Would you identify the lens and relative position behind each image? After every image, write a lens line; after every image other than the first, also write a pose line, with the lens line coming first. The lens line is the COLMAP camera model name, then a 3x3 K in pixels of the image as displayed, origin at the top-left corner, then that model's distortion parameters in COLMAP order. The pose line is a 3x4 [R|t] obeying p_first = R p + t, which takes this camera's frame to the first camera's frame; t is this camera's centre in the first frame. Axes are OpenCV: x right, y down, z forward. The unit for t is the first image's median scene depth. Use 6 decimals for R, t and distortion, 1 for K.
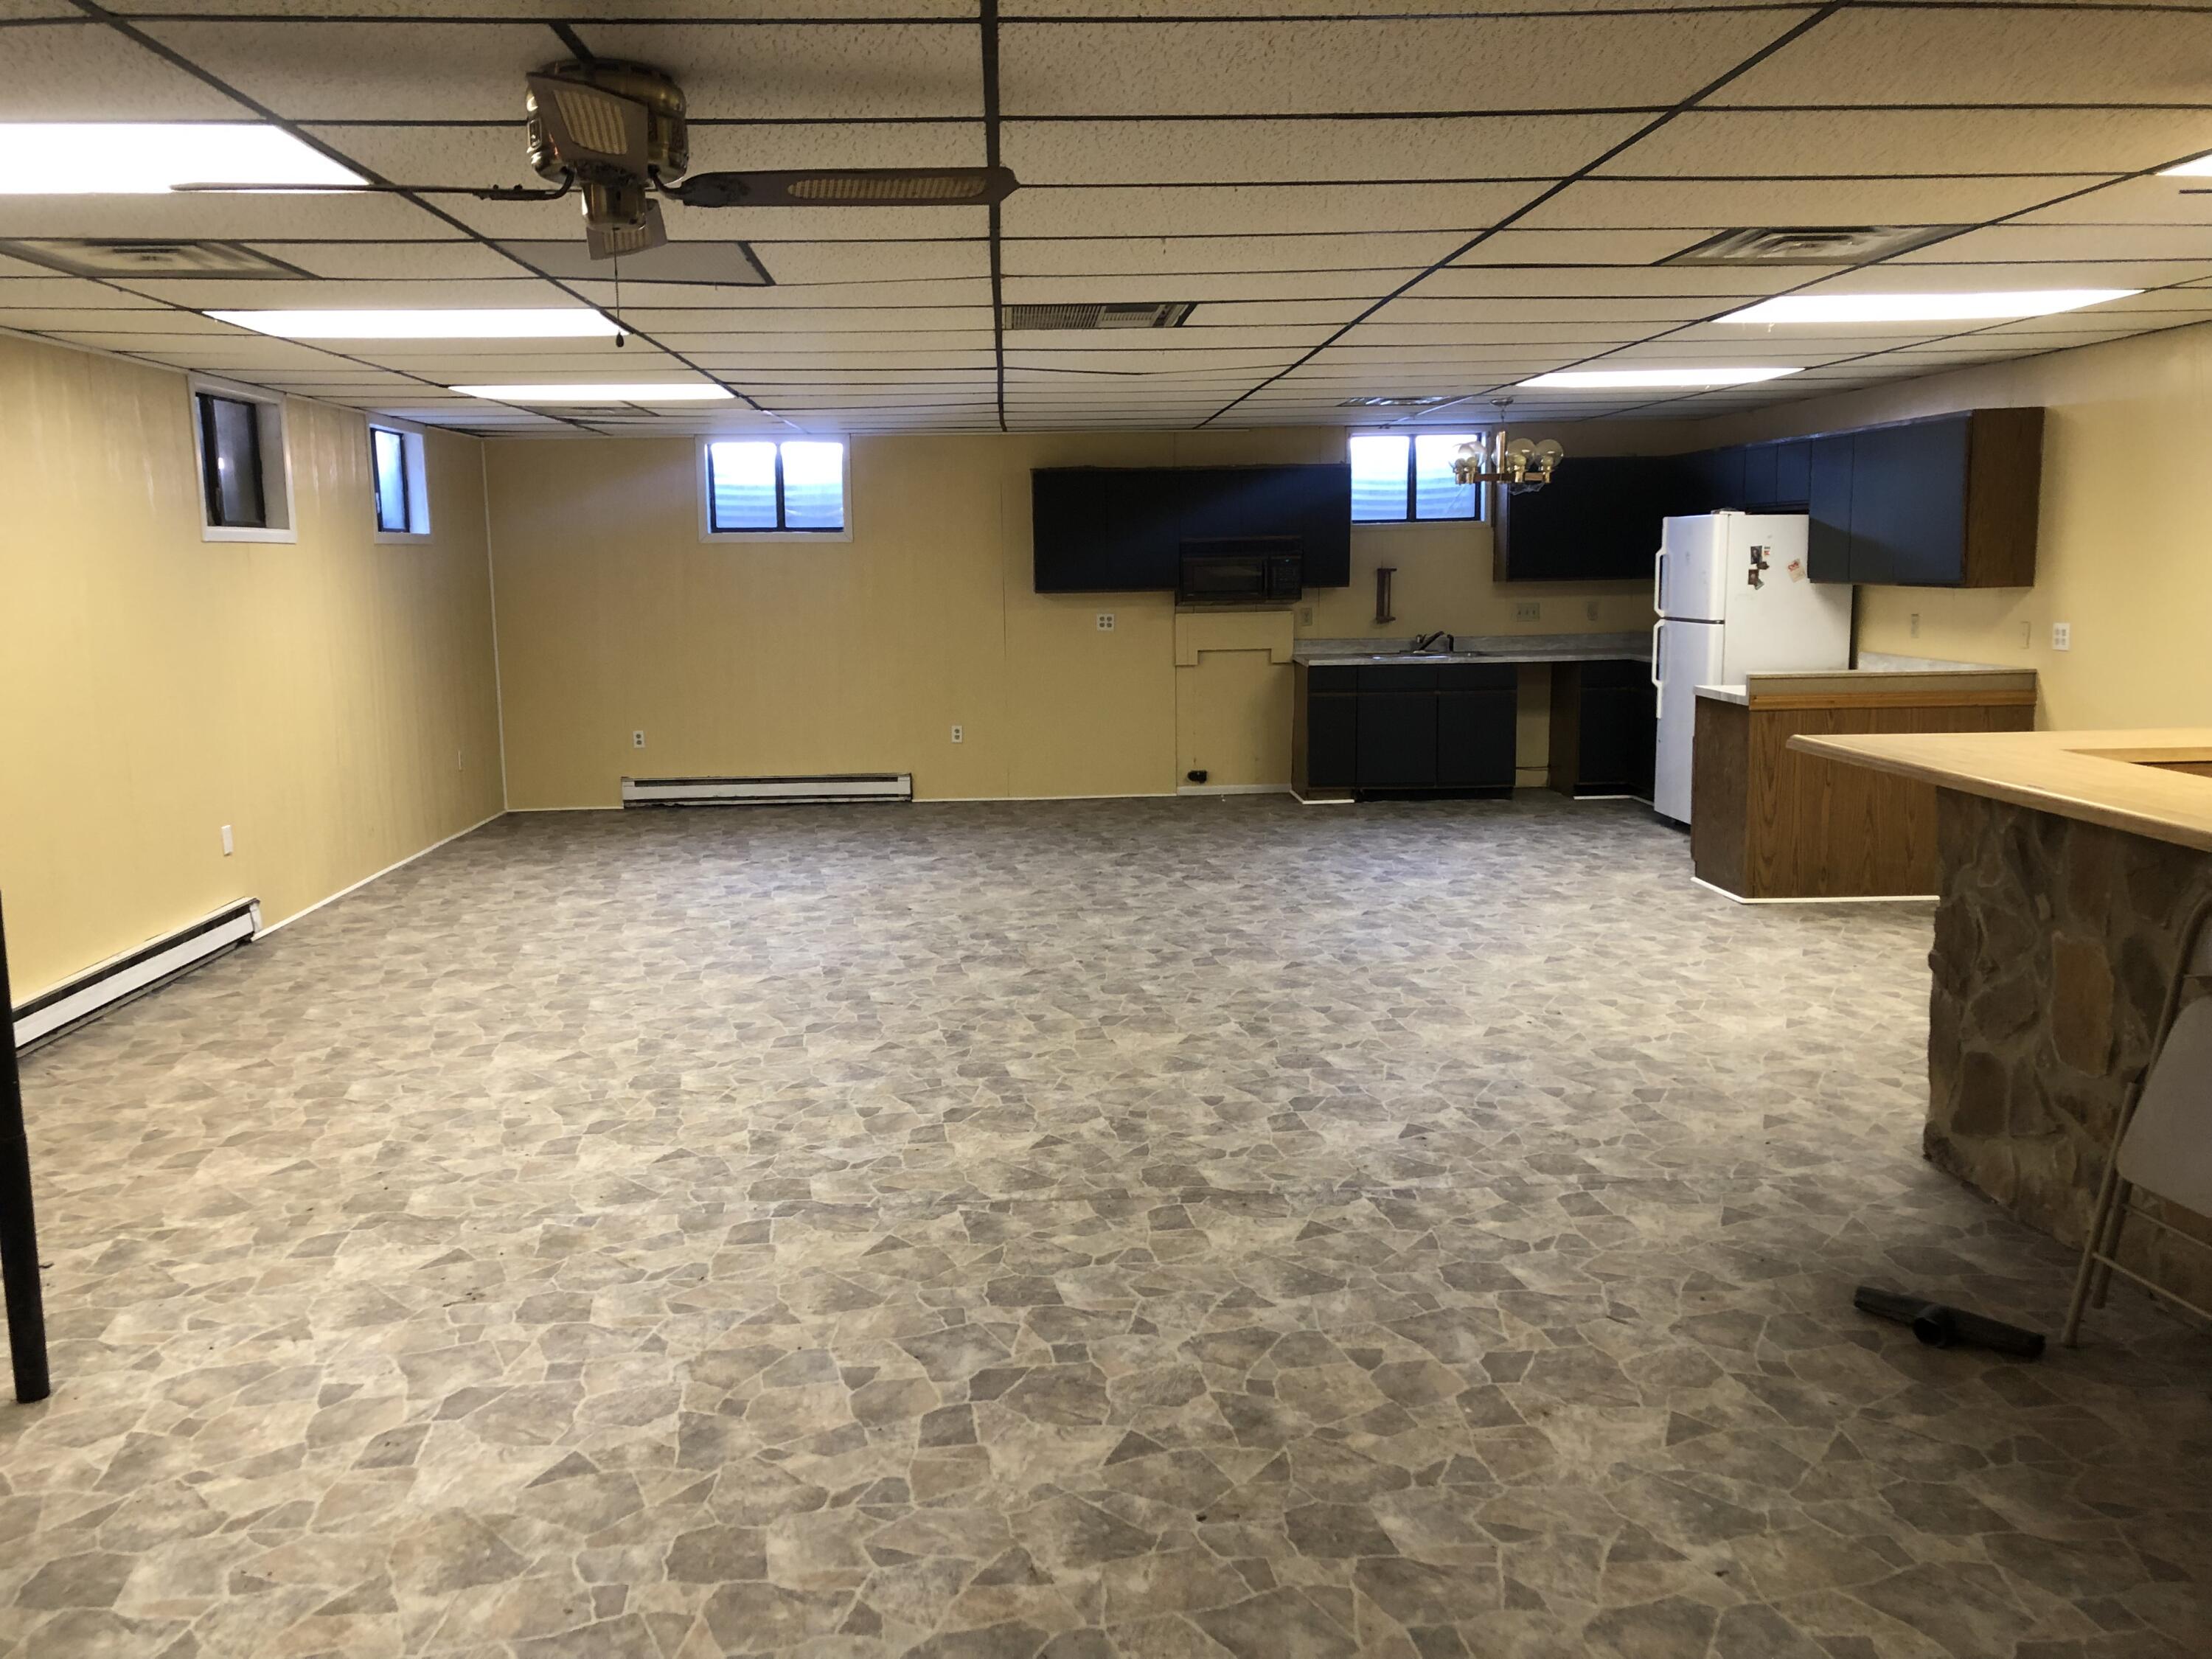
lens RADIAL K [[1805.5, 0, 1106.5], [0, 1805.5, 827.1], [0, 0, 1]] dist [0.037858, -0.041673]
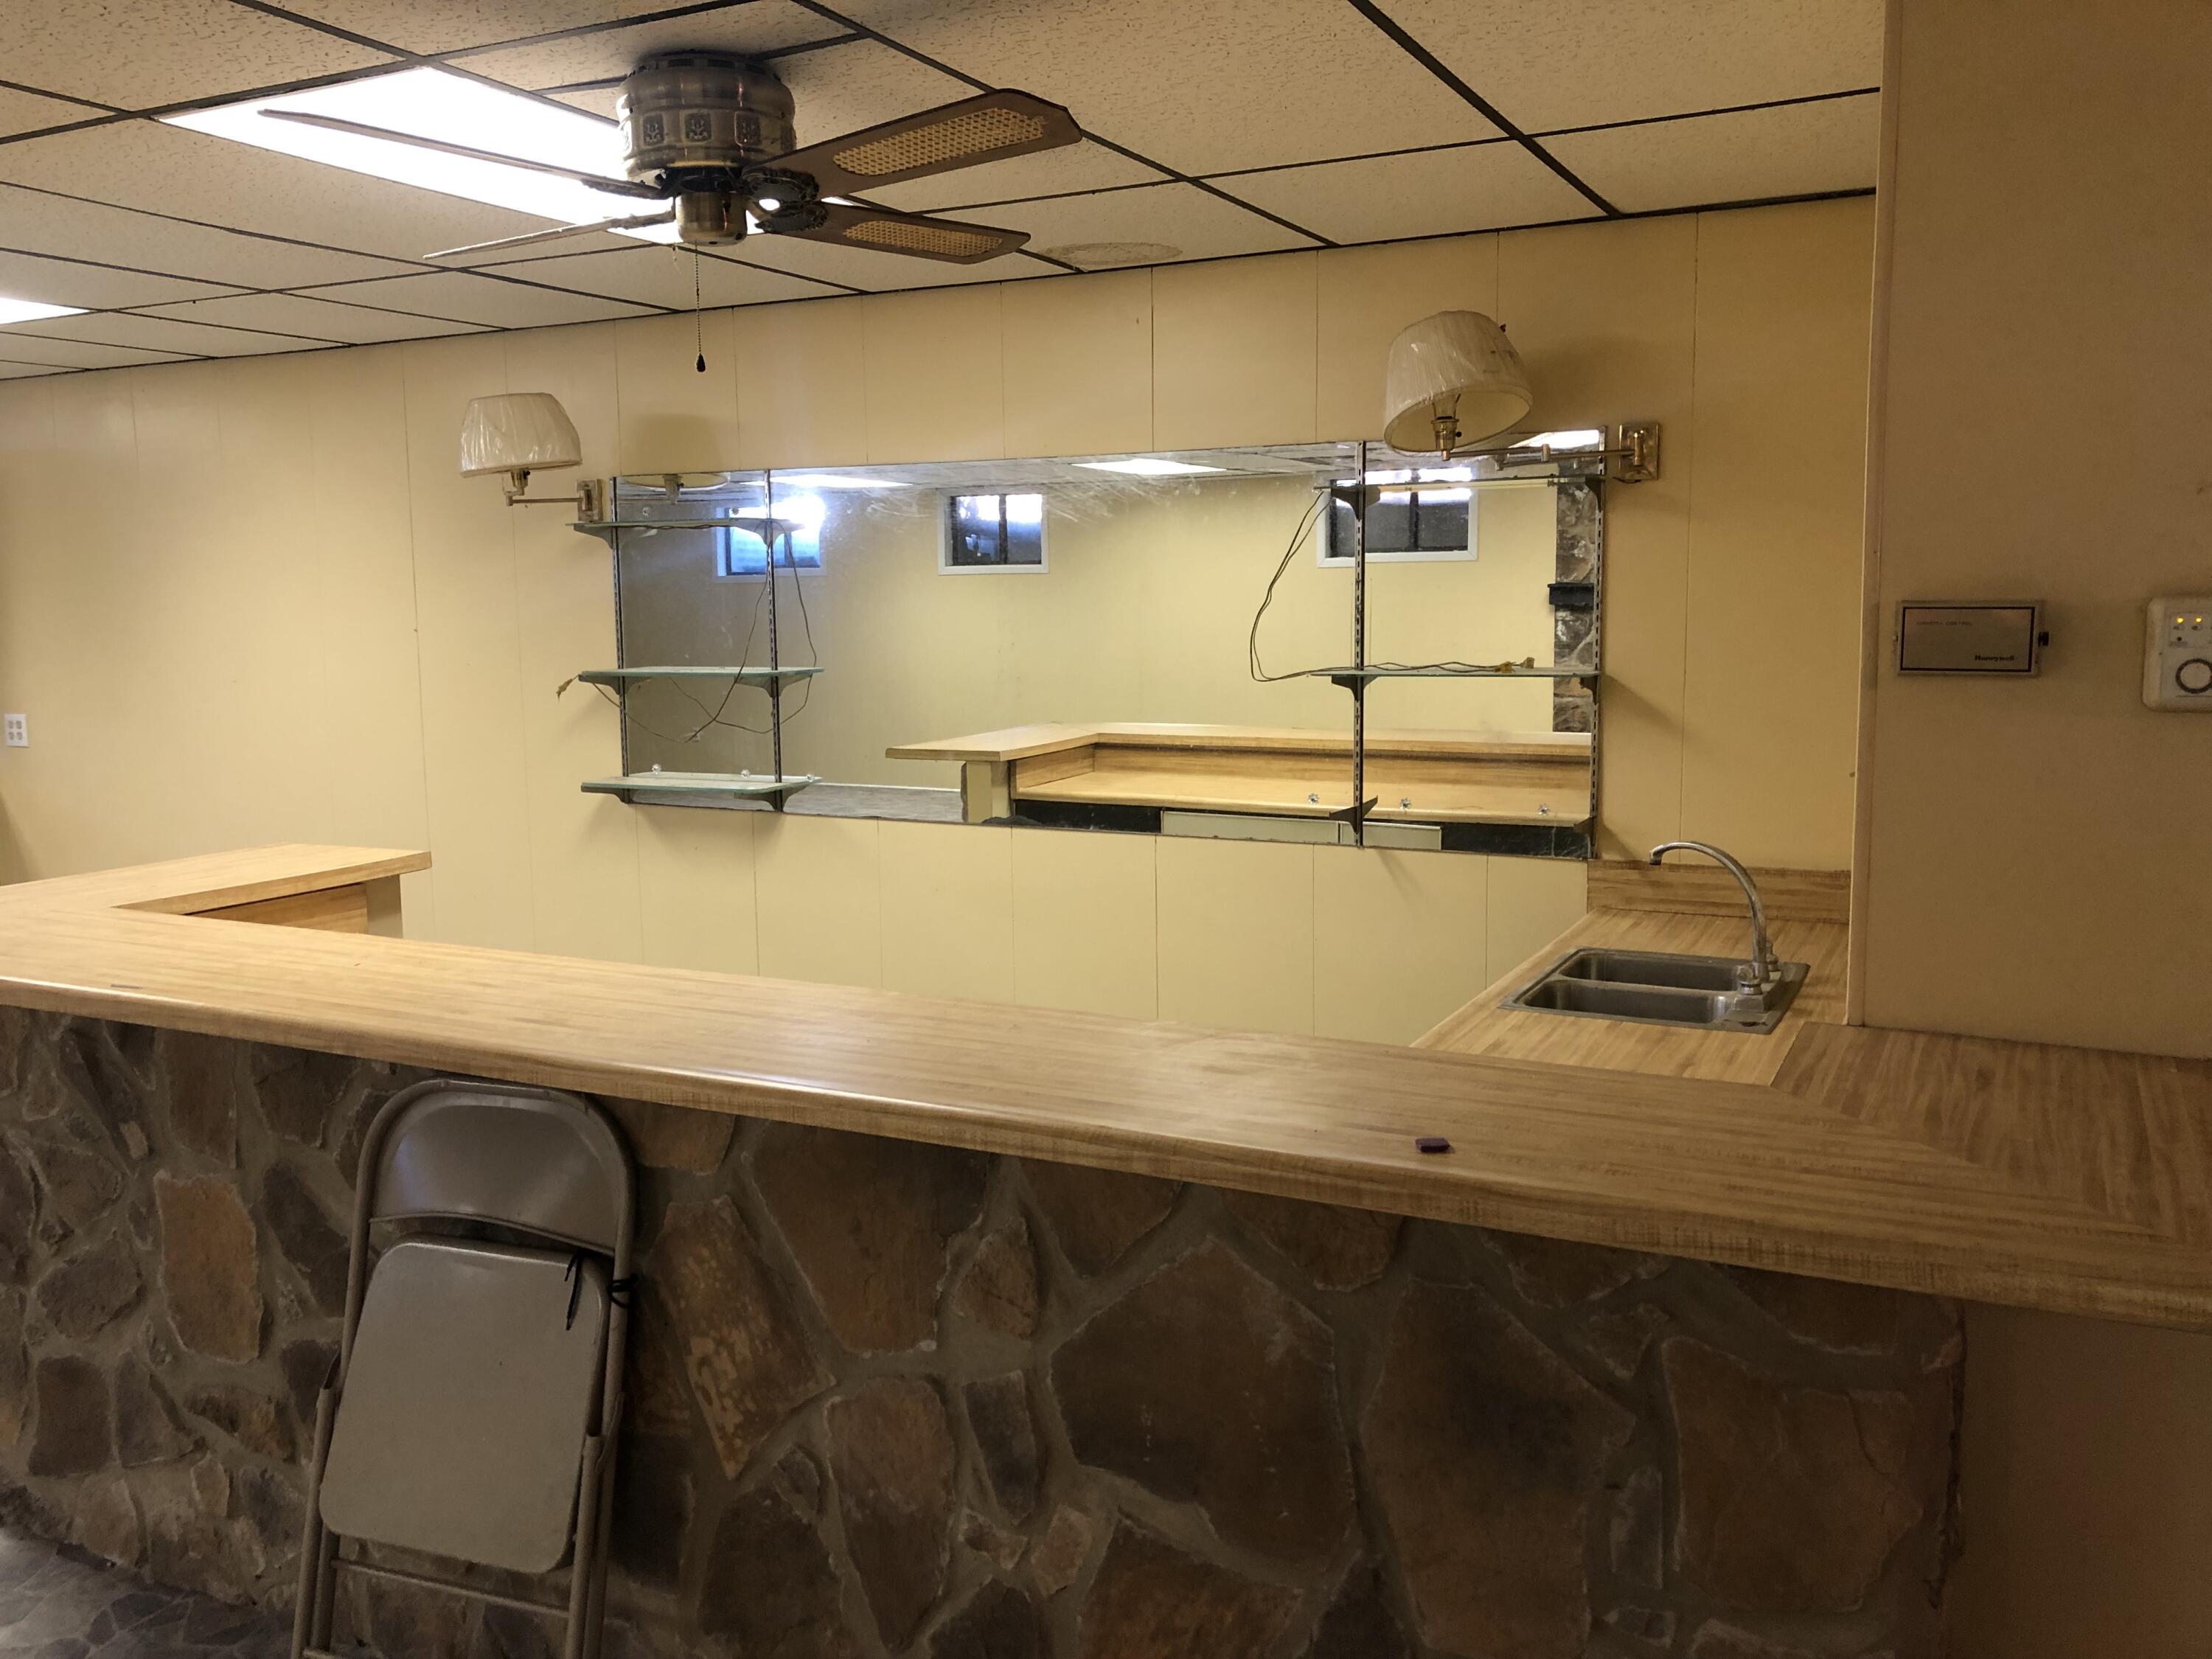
lens RADIAL K [[1805.5, 0, 1093.7], [0, 1805.5, 825.3], [0, 0, 1]] dist [0.037858, -0.041673]
pose [[0.503929, -0.085445, 0.859508, 0.095815], [0.119608, 0.992411, 0.028531, -0.045578], [-0.855423, 0.088426, 0.510325, 0.276432]]
